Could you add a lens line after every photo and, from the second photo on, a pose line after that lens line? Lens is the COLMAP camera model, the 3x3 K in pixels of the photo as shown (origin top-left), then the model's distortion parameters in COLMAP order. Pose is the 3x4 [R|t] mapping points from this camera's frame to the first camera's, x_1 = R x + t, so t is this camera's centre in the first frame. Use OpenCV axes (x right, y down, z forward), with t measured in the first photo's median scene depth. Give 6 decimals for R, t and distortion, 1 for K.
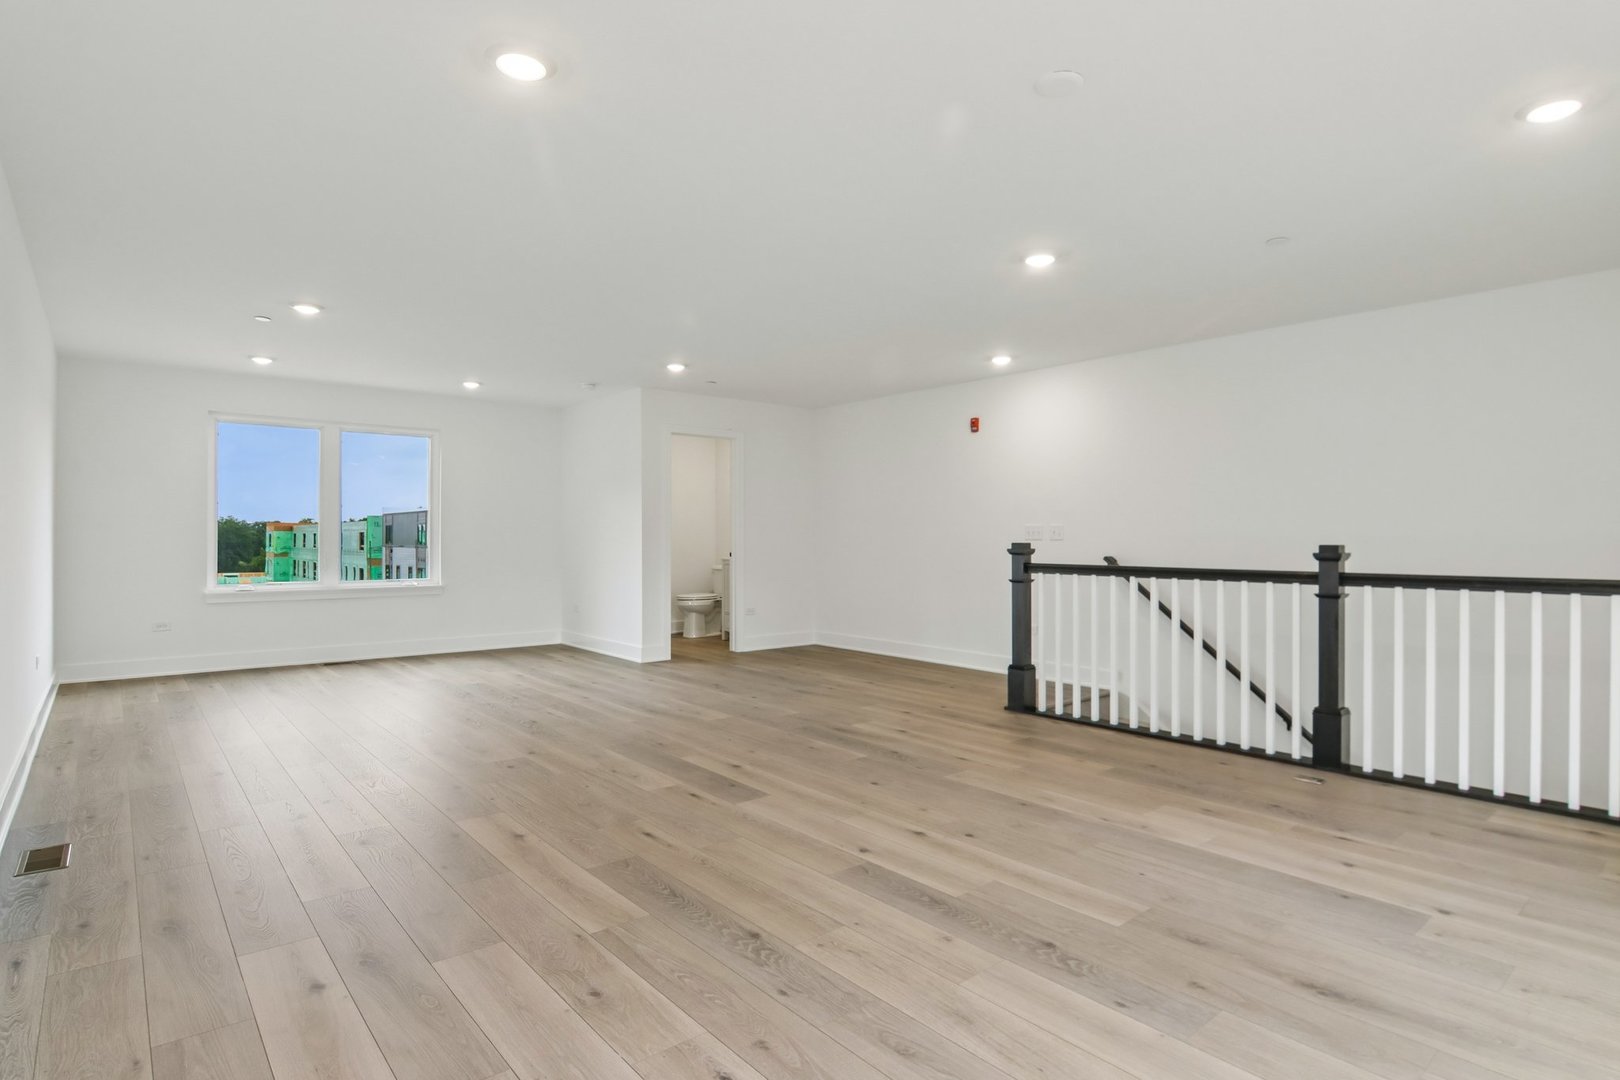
lens RADIAL K [[834.8, 0, 813.1], [0, 834.8, 548.0], [0, 0, 1]] dist [-0.001988, -0.010811]
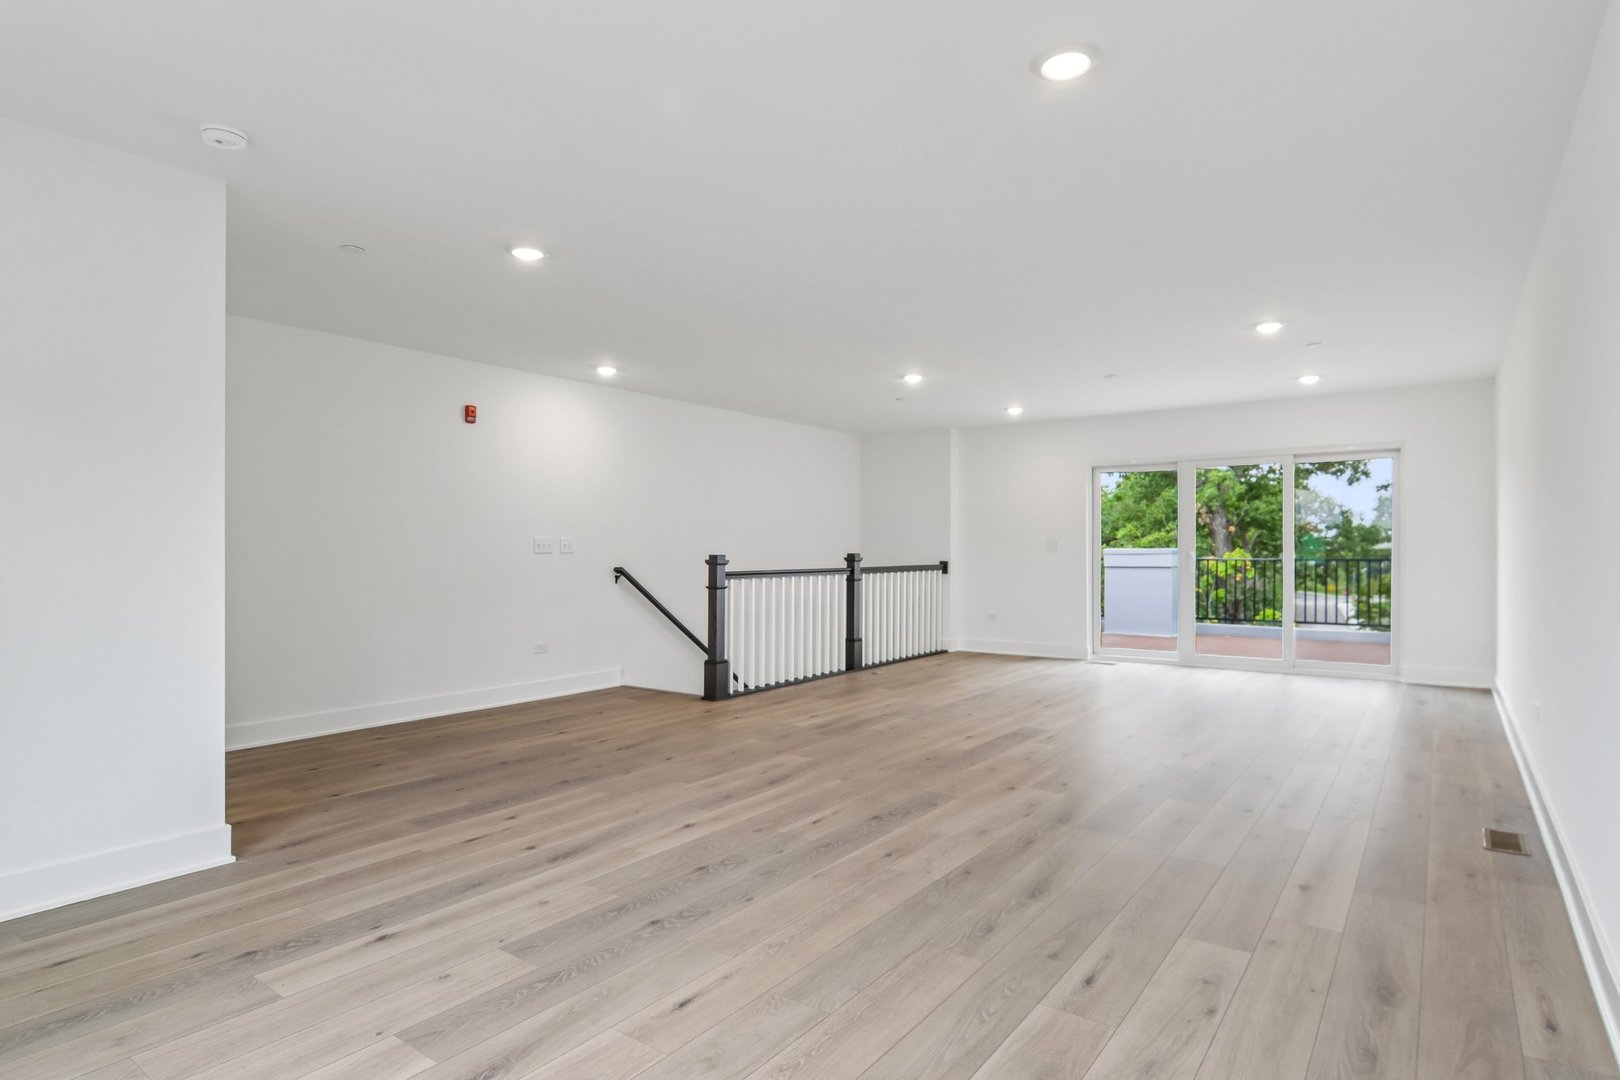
lens RADIAL K [[834.8, 0, 845.9], [0, 834.8, 534.0], [0, 0, 1]] dist [-0.001988, -0.010811]
pose [[-0.230279, 0.005745, 0.973108, -1.223696], [0.004020, 0.999980, -0.004952, -0.037893], [-0.973116, 0.002772, -0.230298, 1.429176]]
